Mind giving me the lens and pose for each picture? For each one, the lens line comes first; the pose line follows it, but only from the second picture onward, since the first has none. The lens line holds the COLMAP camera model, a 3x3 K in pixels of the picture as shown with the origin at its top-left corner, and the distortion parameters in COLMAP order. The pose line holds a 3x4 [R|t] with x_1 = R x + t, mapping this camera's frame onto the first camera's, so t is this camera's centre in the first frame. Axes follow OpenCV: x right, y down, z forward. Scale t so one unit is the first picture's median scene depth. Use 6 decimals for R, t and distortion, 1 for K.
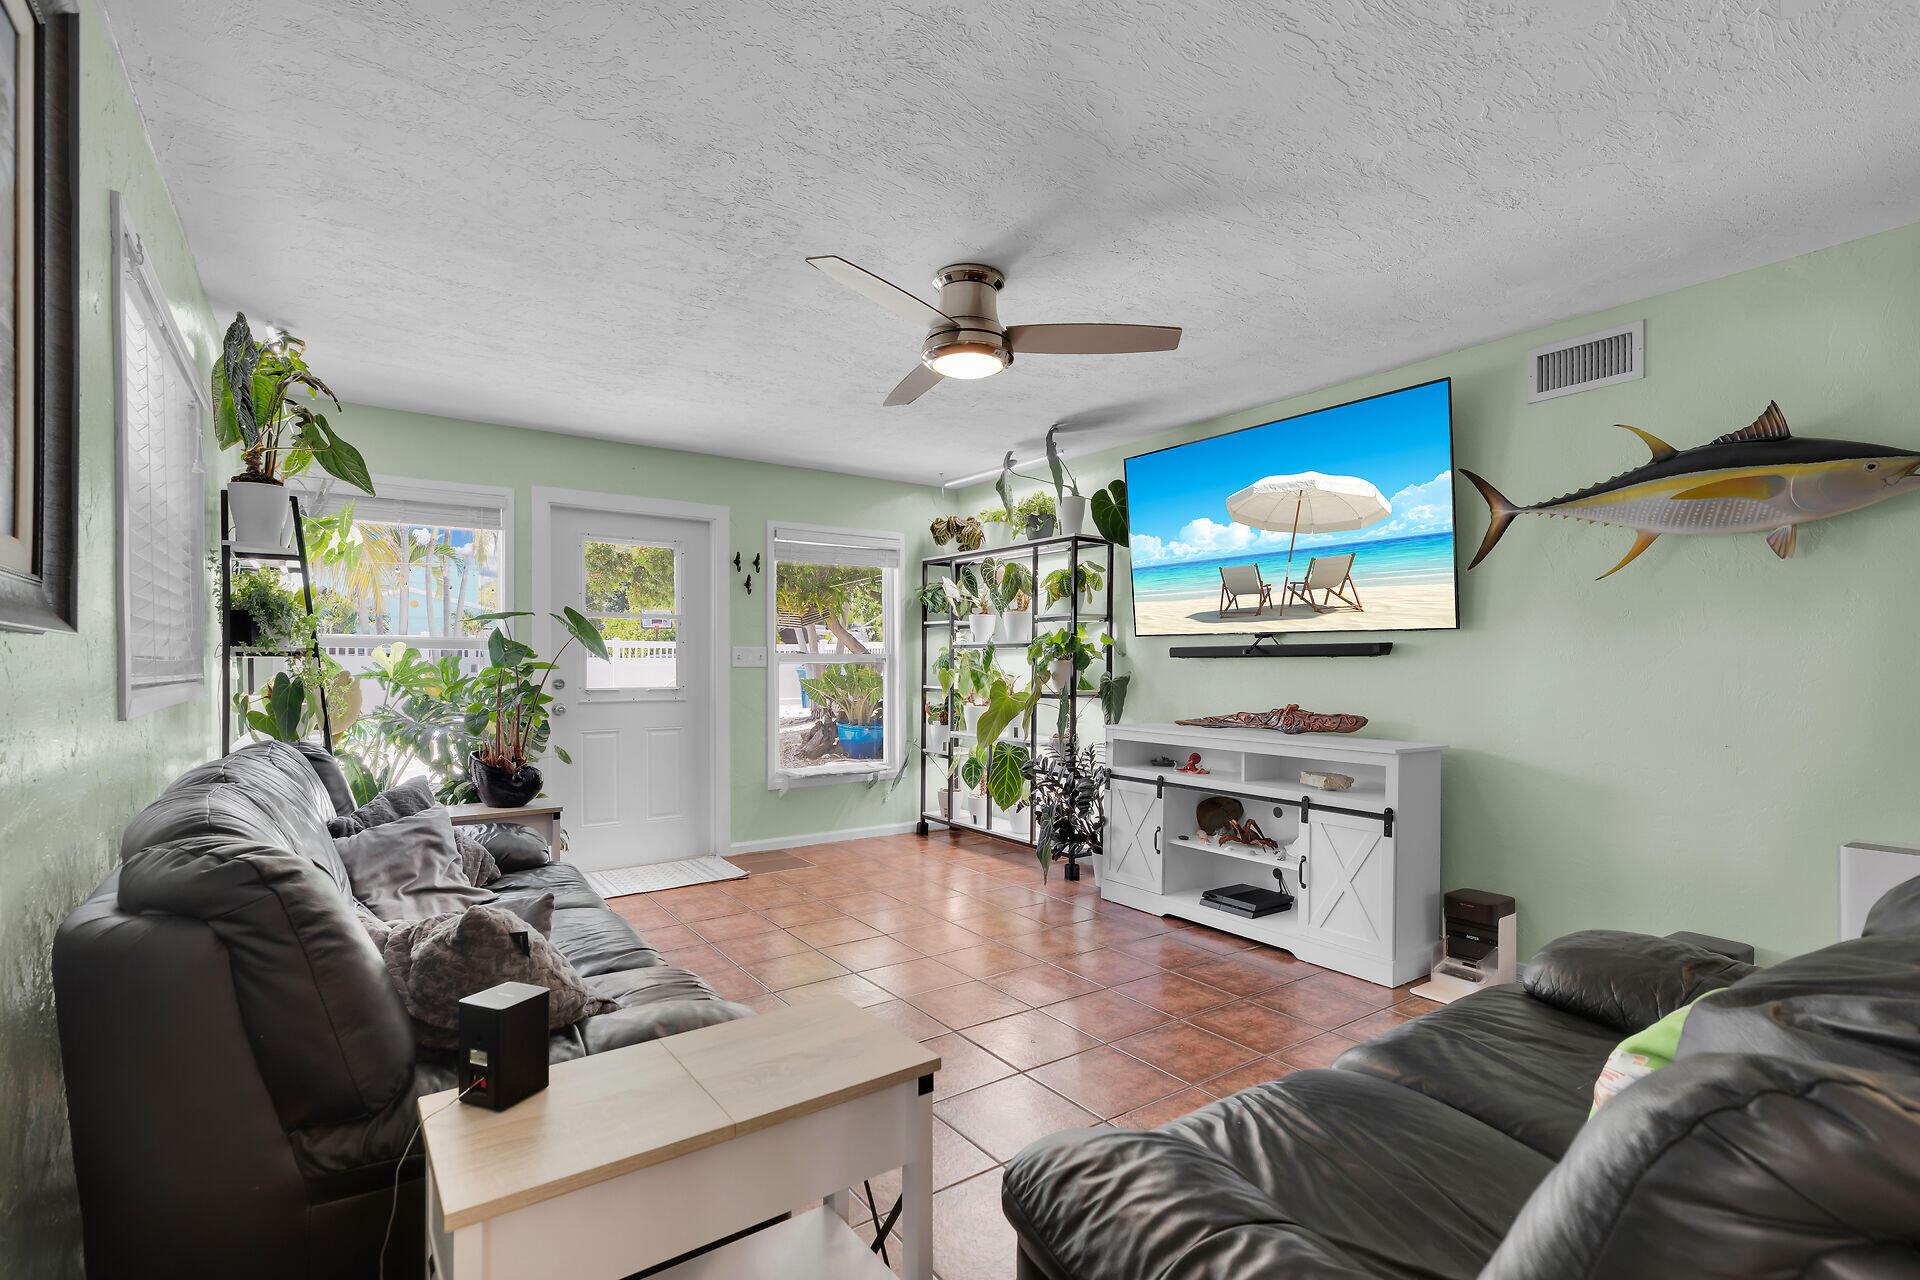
lens RADIAL K [[892.0, 0, 966.0], [0, 892.0, 659.7], [0, 0, 1]] dist [0.003473, 0.000057]
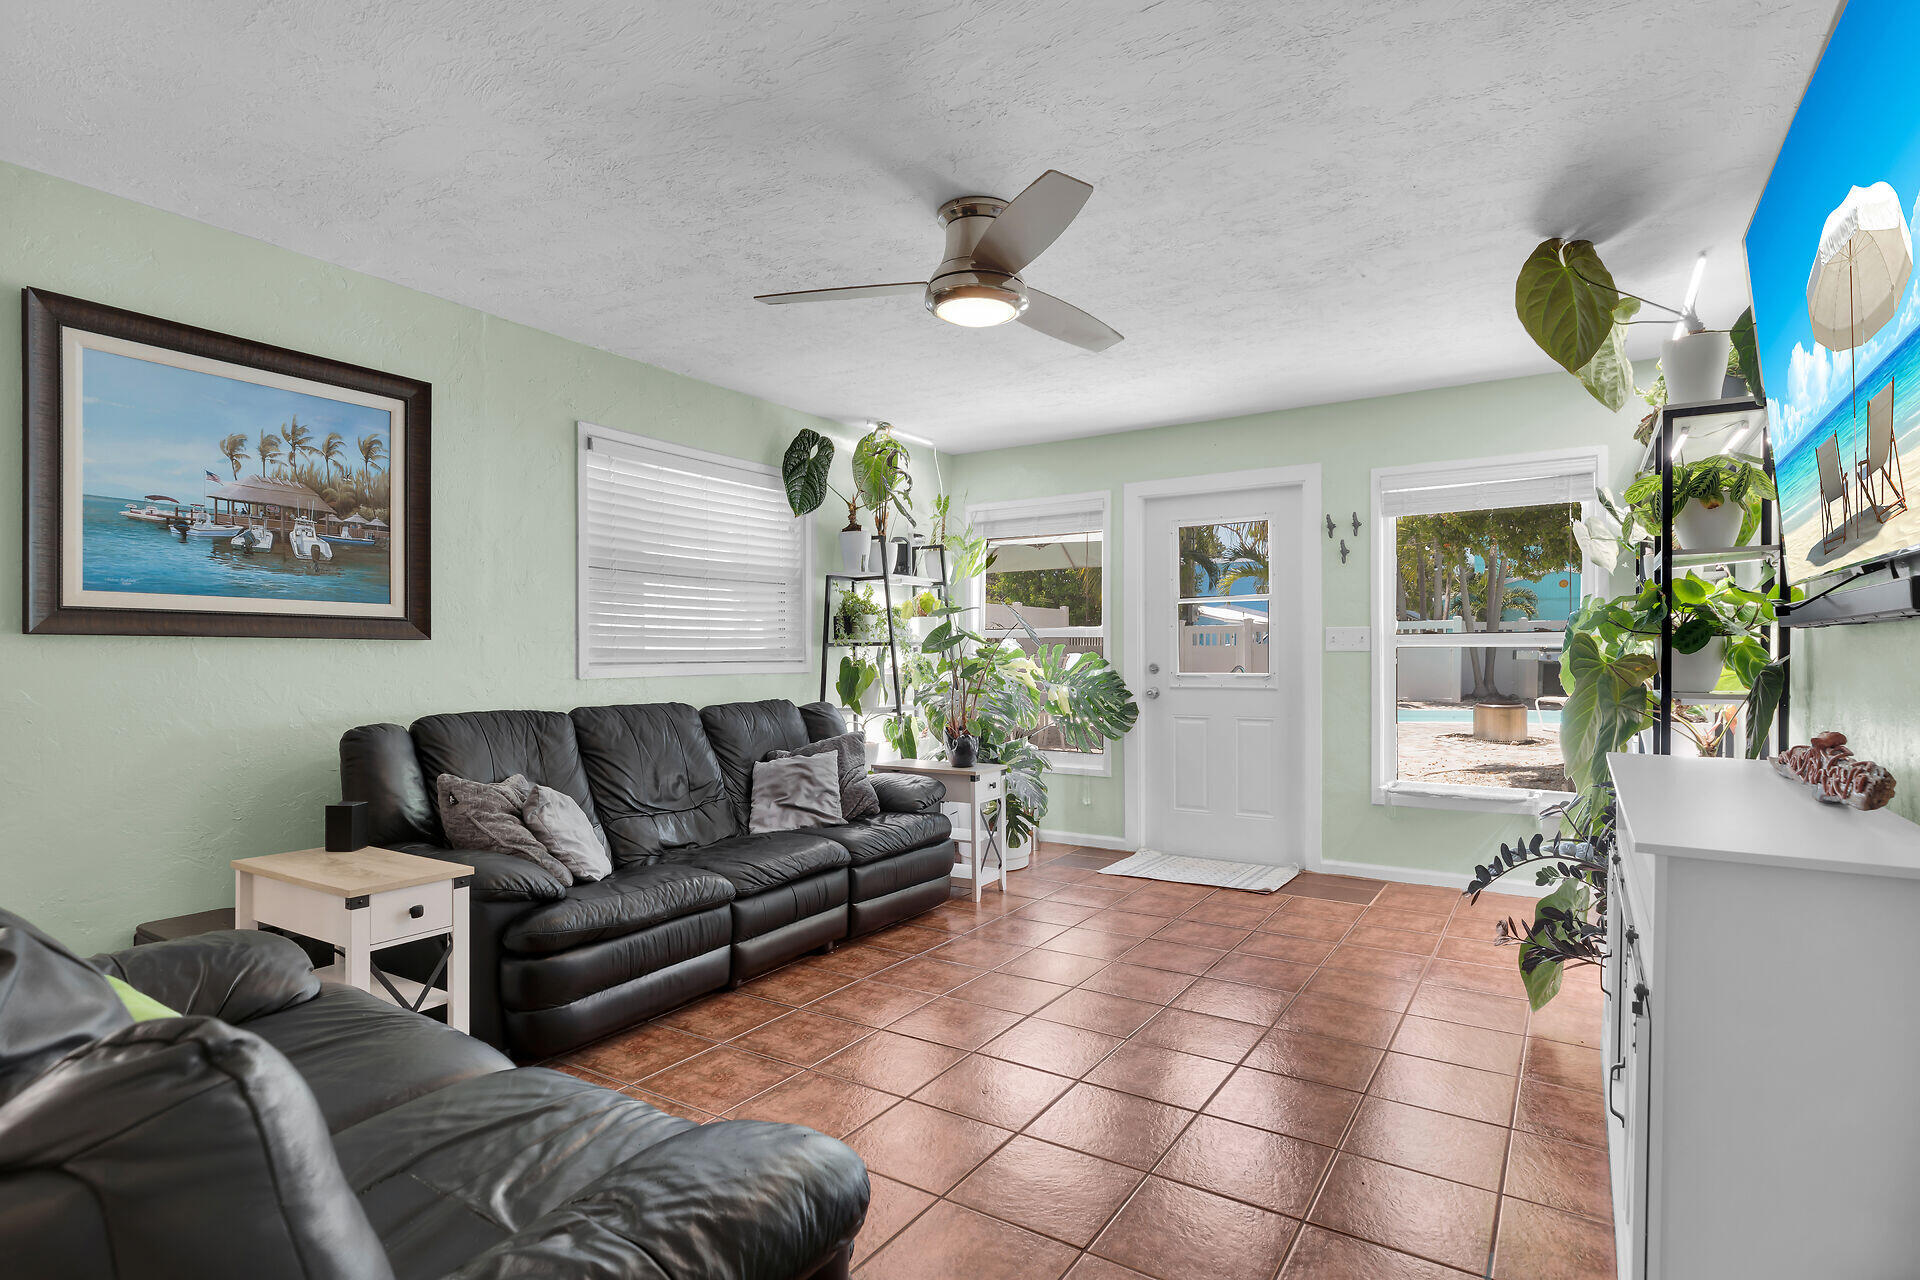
lens RADIAL K [[994.3, 0, 959.9], [0, 994.3, 655.5], [0, 0, 1]] dist [-0.016058, -0.000186]
pose [[0.343324, 0.000817, -0.939217, 0.609590], [0.010483, 0.999934, 0.004702, 0.004724], [0.939159, -0.011460, 0.343293, 0.424541]]
